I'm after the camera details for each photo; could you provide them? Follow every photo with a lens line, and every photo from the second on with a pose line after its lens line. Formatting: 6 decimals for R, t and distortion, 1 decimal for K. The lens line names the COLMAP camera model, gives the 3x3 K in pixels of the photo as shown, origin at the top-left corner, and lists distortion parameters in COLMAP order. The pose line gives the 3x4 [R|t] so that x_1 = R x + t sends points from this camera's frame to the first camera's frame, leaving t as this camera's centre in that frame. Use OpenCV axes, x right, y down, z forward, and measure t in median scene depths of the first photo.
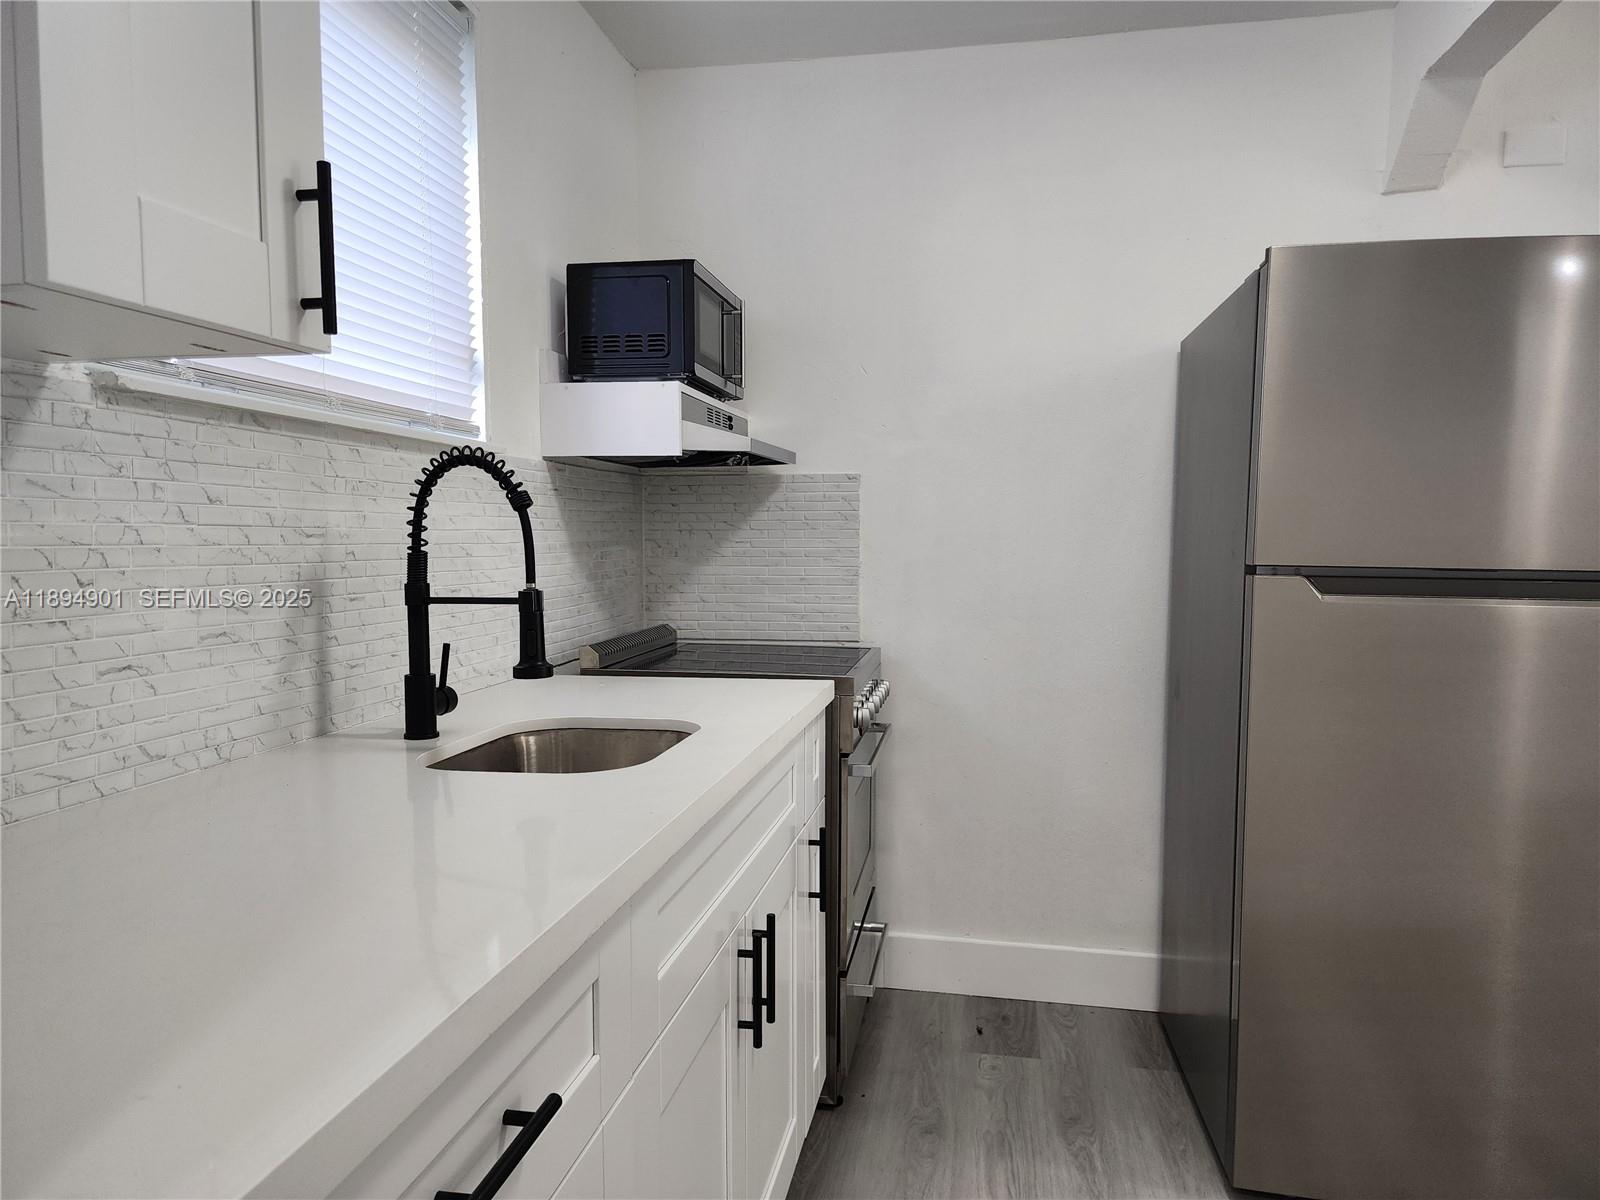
lens RADIAL K [[1070.8, 0, 801.6], [0, 1070.8, 625.3], [0, 0, 1]] dist [0.054508, -0.050619]
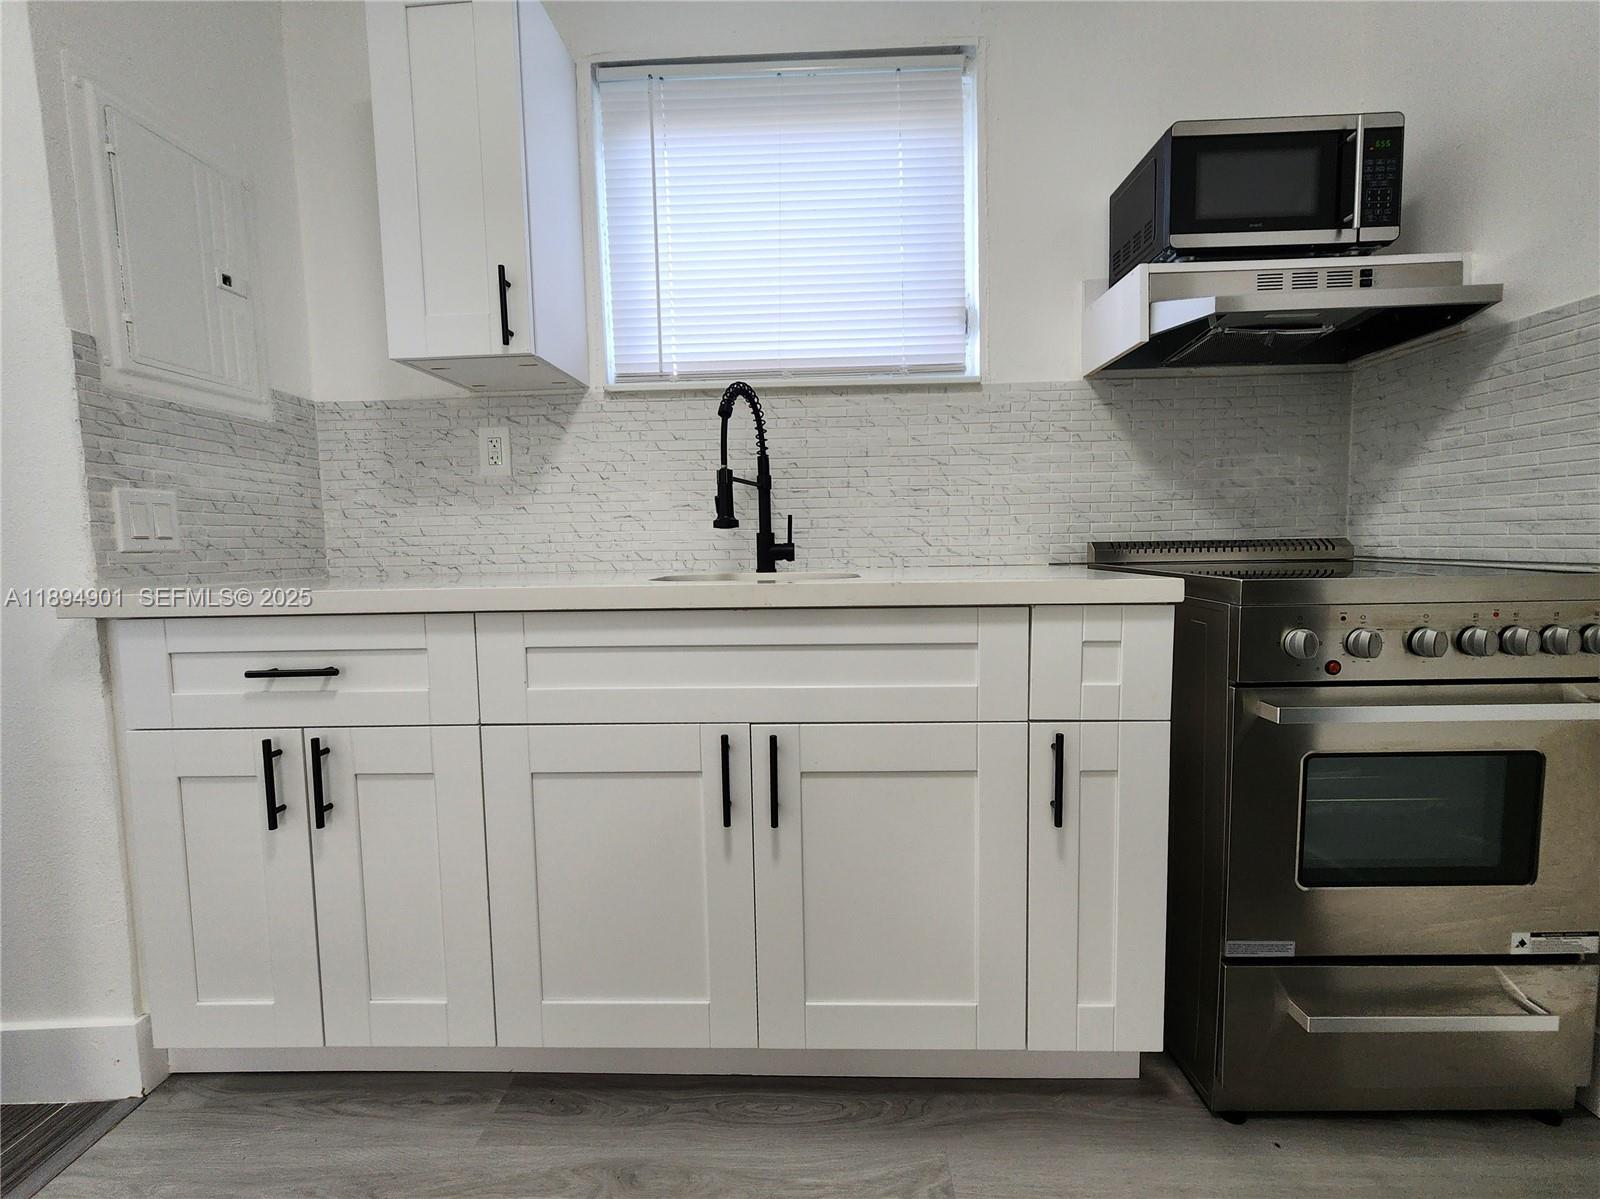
lens RADIAL K [[686.7, 0, 804.2], [0, 686.7, 592.5], [0, 0, 1]] dist [-0.008337, 0.000295]
pose [[0.146328, 0.072018, -0.986611, 0.523633], [-0.062679, 0.996017, 0.063409, 0.051101], [0.987249, 0.052561, 0.150259, 0.706231]]
